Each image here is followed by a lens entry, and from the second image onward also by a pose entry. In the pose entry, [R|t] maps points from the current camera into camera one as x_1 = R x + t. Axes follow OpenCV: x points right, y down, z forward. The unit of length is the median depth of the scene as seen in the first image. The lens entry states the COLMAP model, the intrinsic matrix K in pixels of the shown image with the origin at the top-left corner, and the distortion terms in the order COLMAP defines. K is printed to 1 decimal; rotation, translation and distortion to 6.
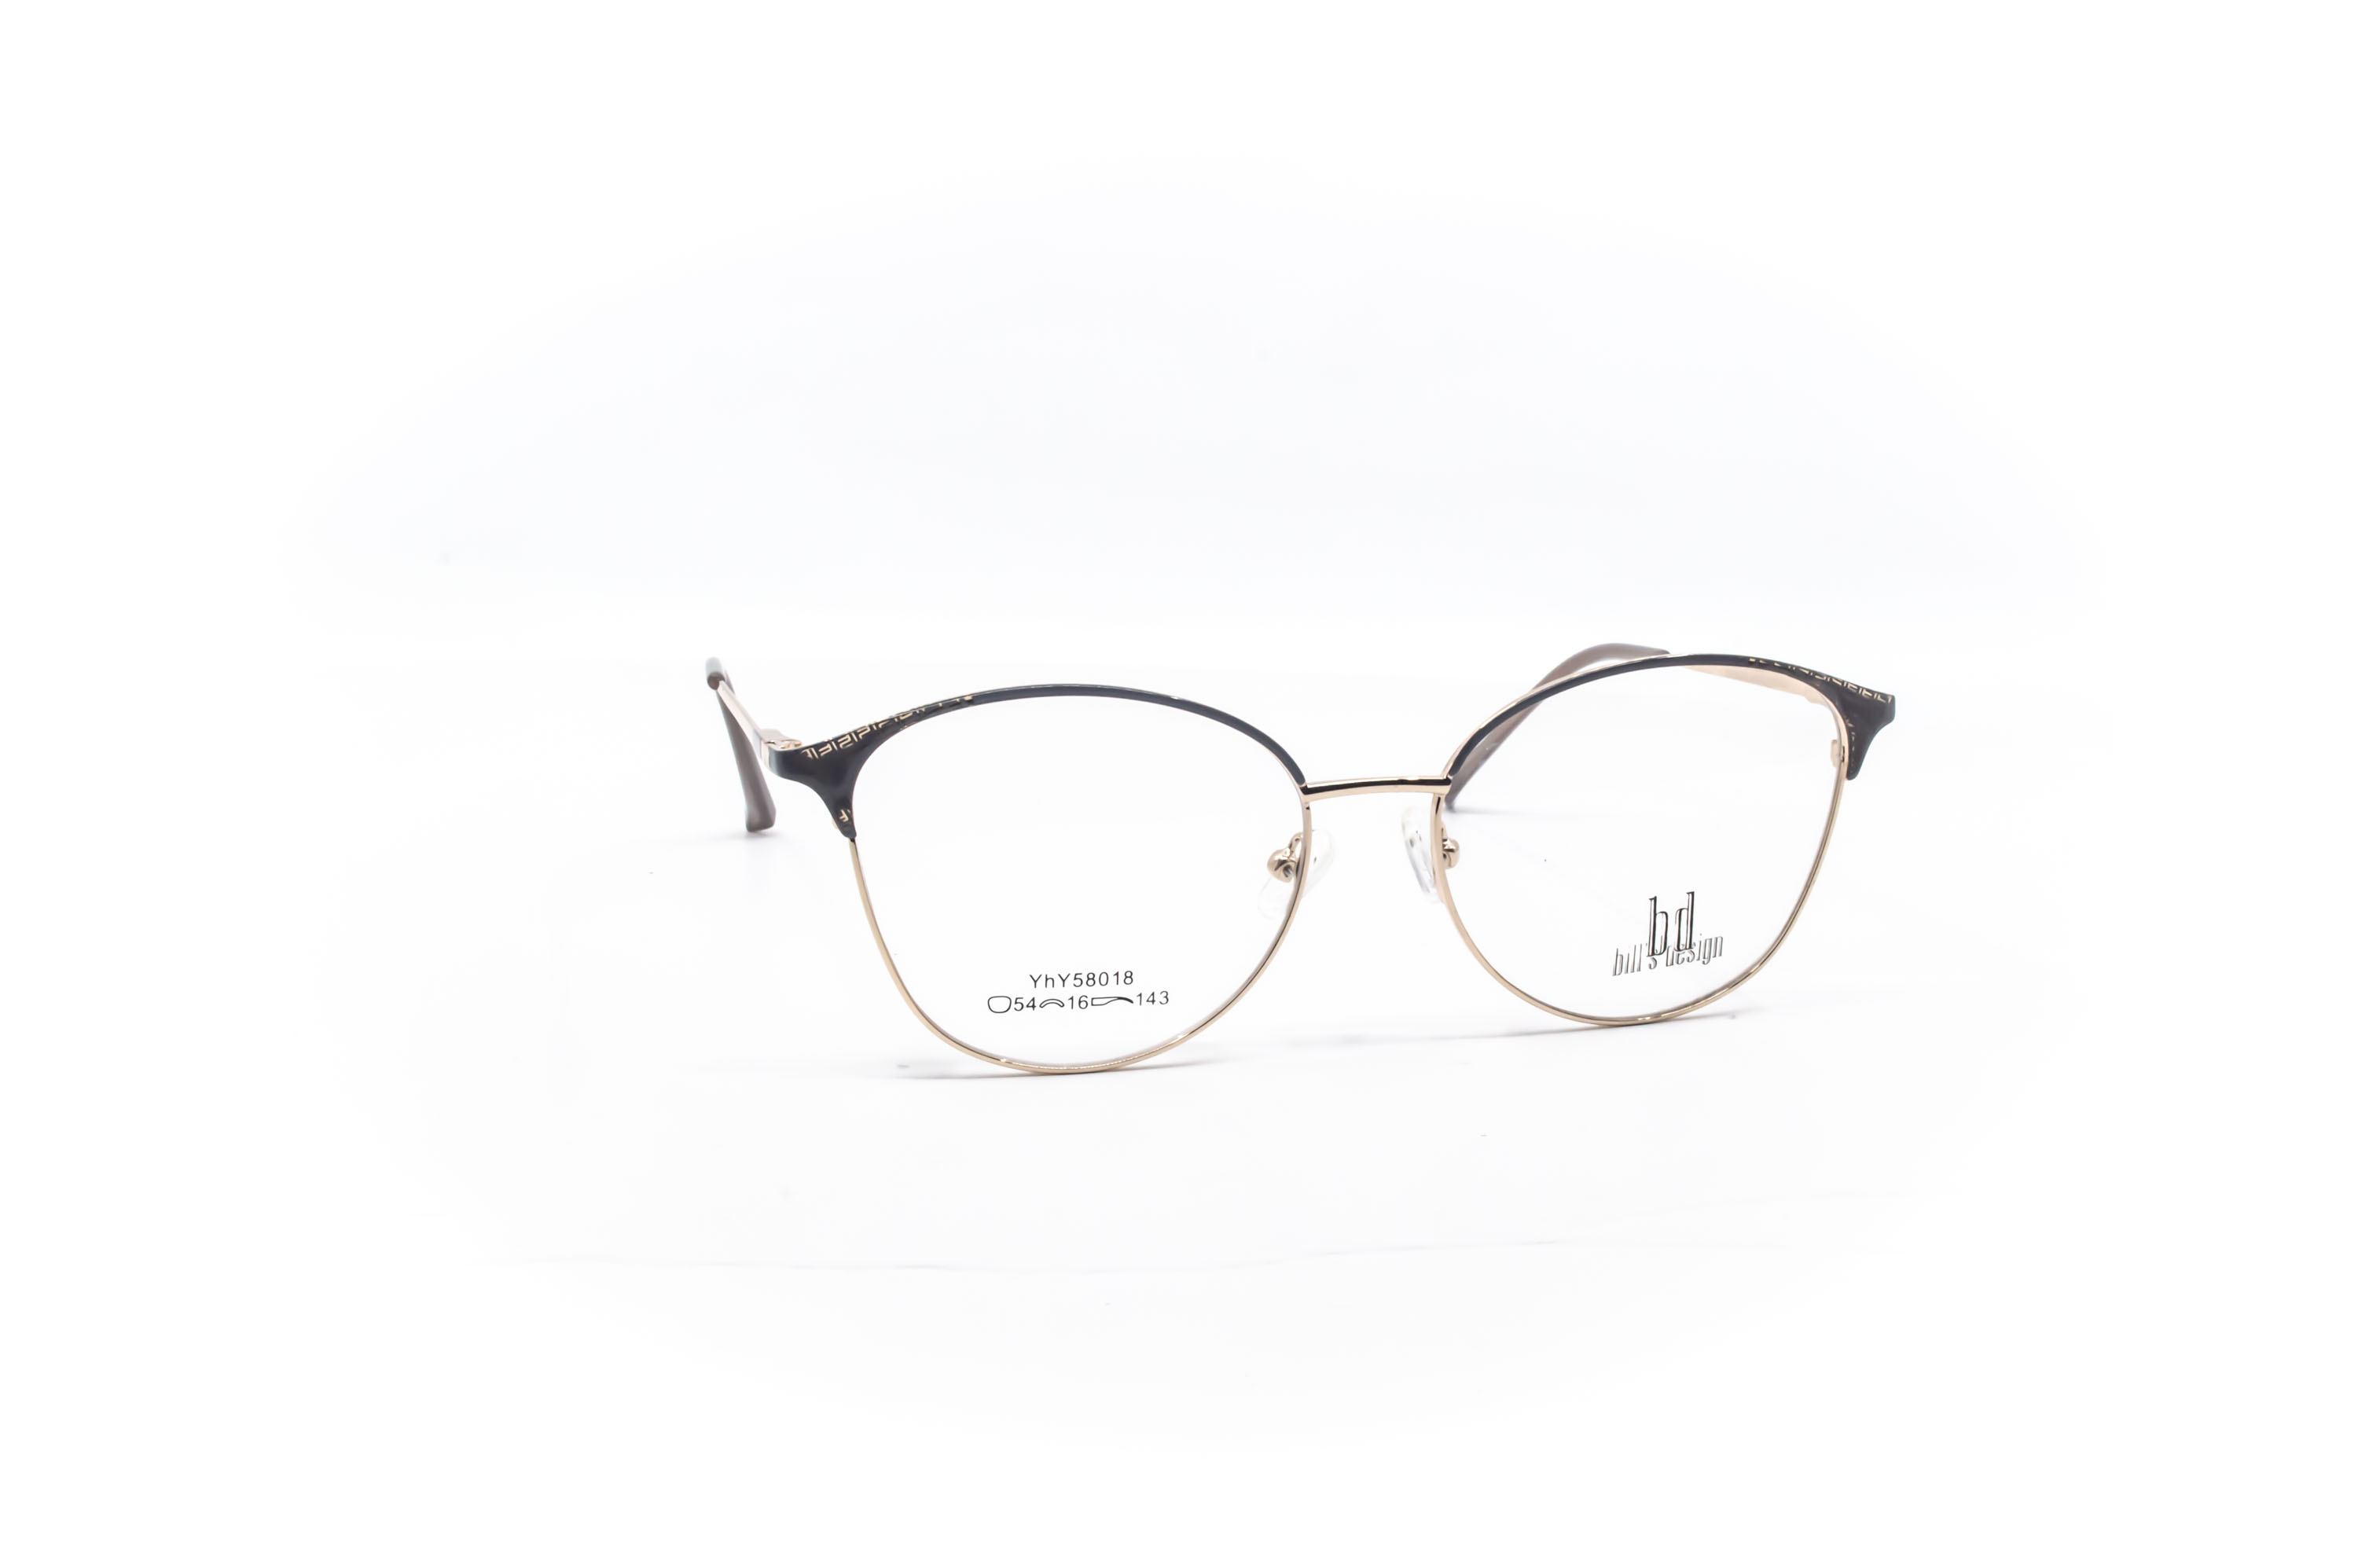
lens RADIAL K [[3023.3, 0, 1179.0], [0, 3023.3, 784.0], [0, 0, 1]] dist [-0.068734, -0.015702]
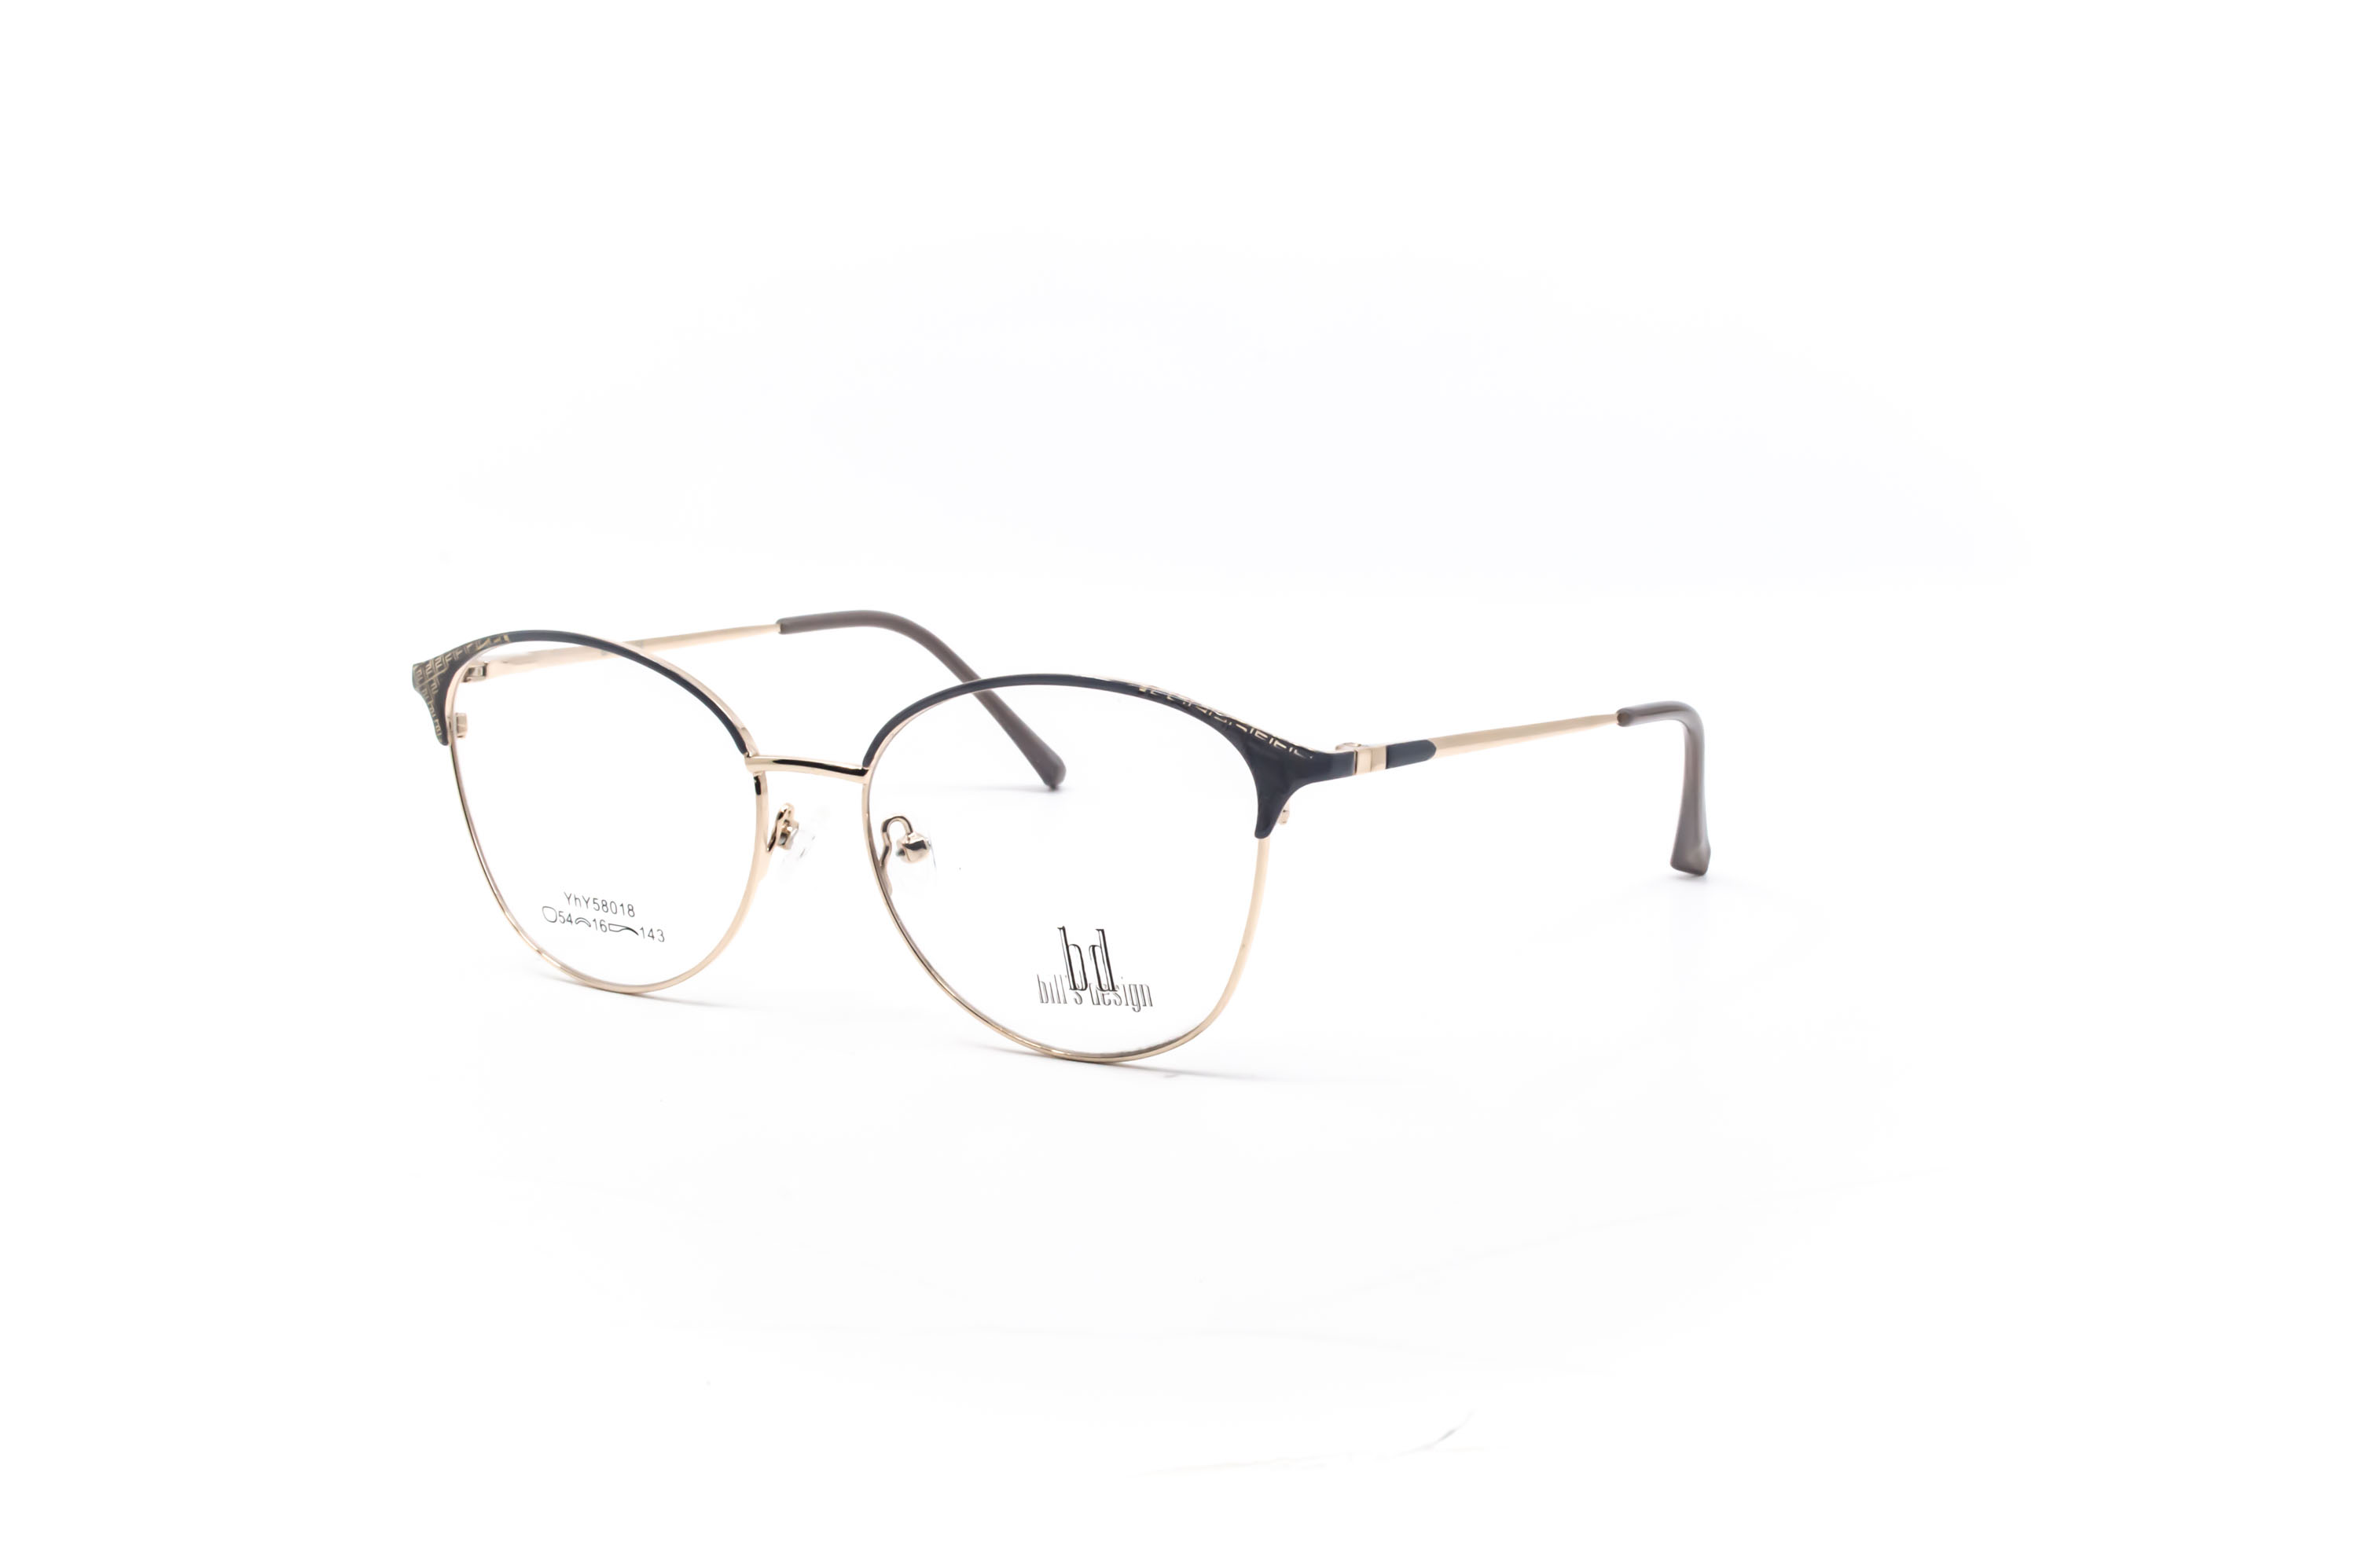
lens RADIAL K [[3023.3, 0, 1179.0], [0, 3023.3, 784.0], [0, 0, 1]] dist [-0.068734, -0.015702]
pose [[0.722094, 0.132570, -0.678974, 0.849720], [-0.138749, 0.989277, 0.045596, -0.057357], [0.677738, 0.061282, 0.732745, 0.332428]]
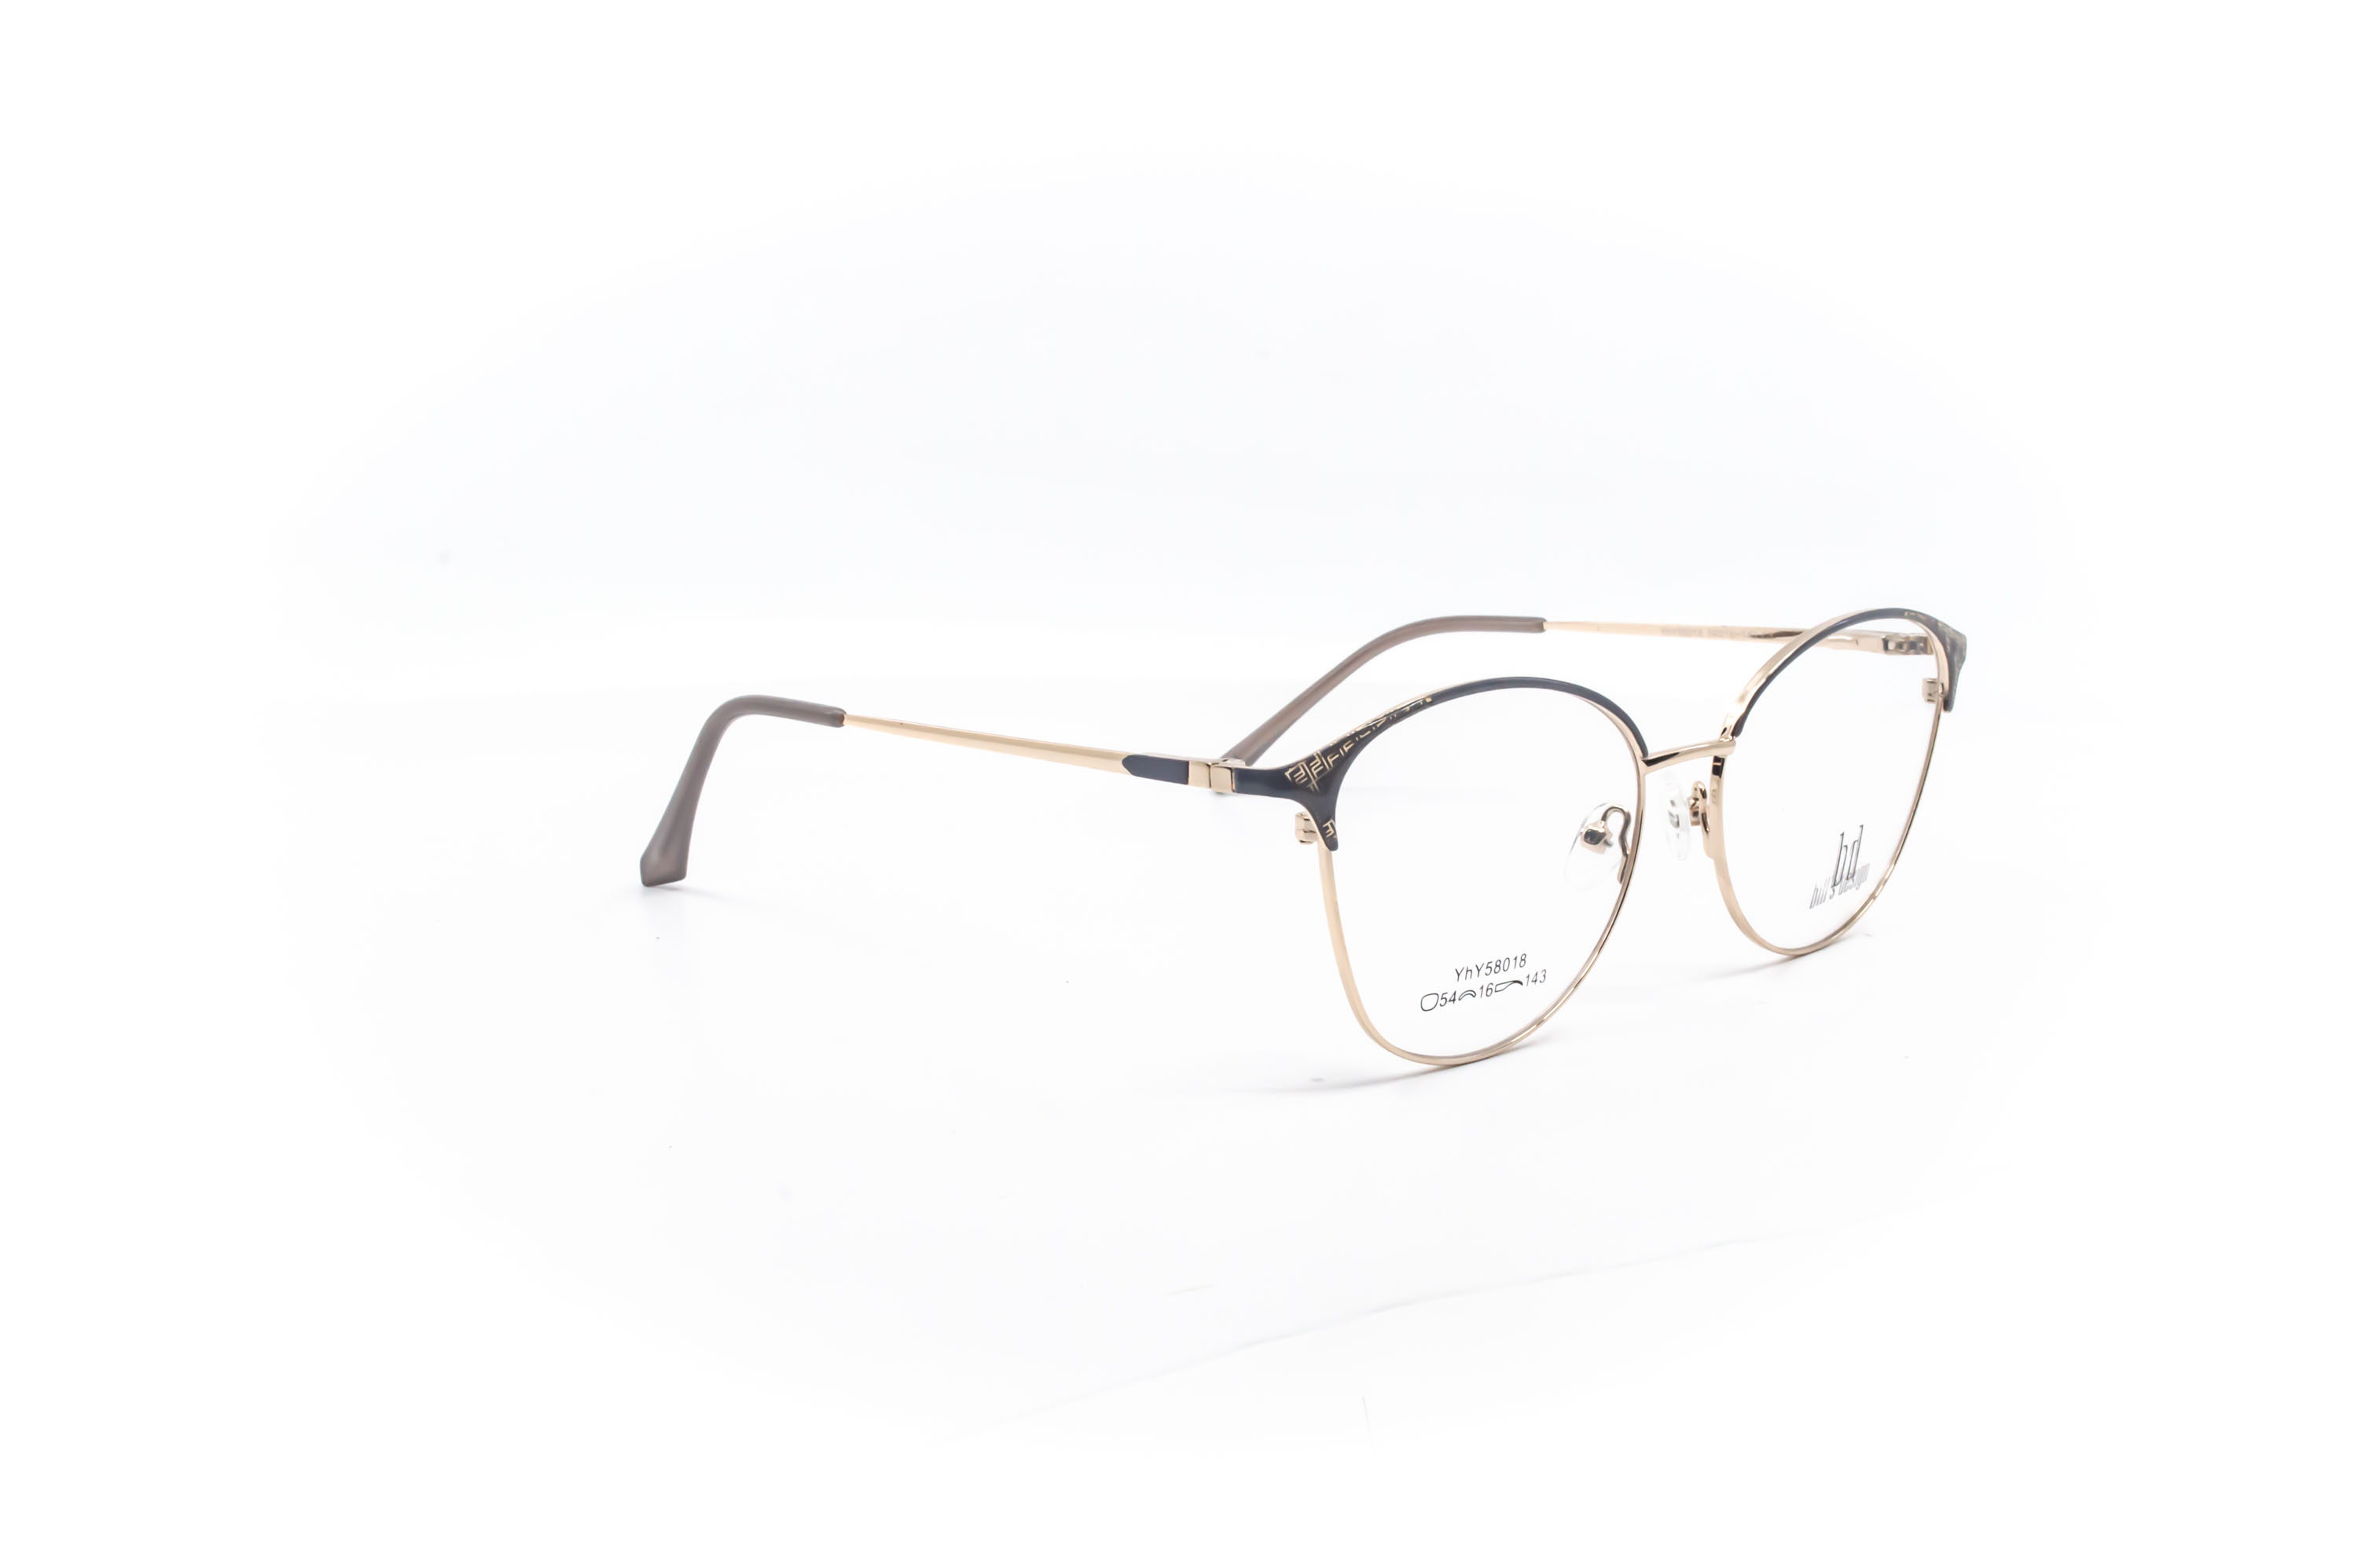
lens RADIAL K [[3023.3, 0, 1179.0], [0, 3023.3, 784.0], [0, 0, 1]] dist [-0.068734, -0.015702]
pose [[0.867793, -0.094606, 0.487837, -0.606703], [0.092514, 0.995305, 0.028450, -0.035080], [-0.488238, 0.020443, 0.872471, 0.160877]]
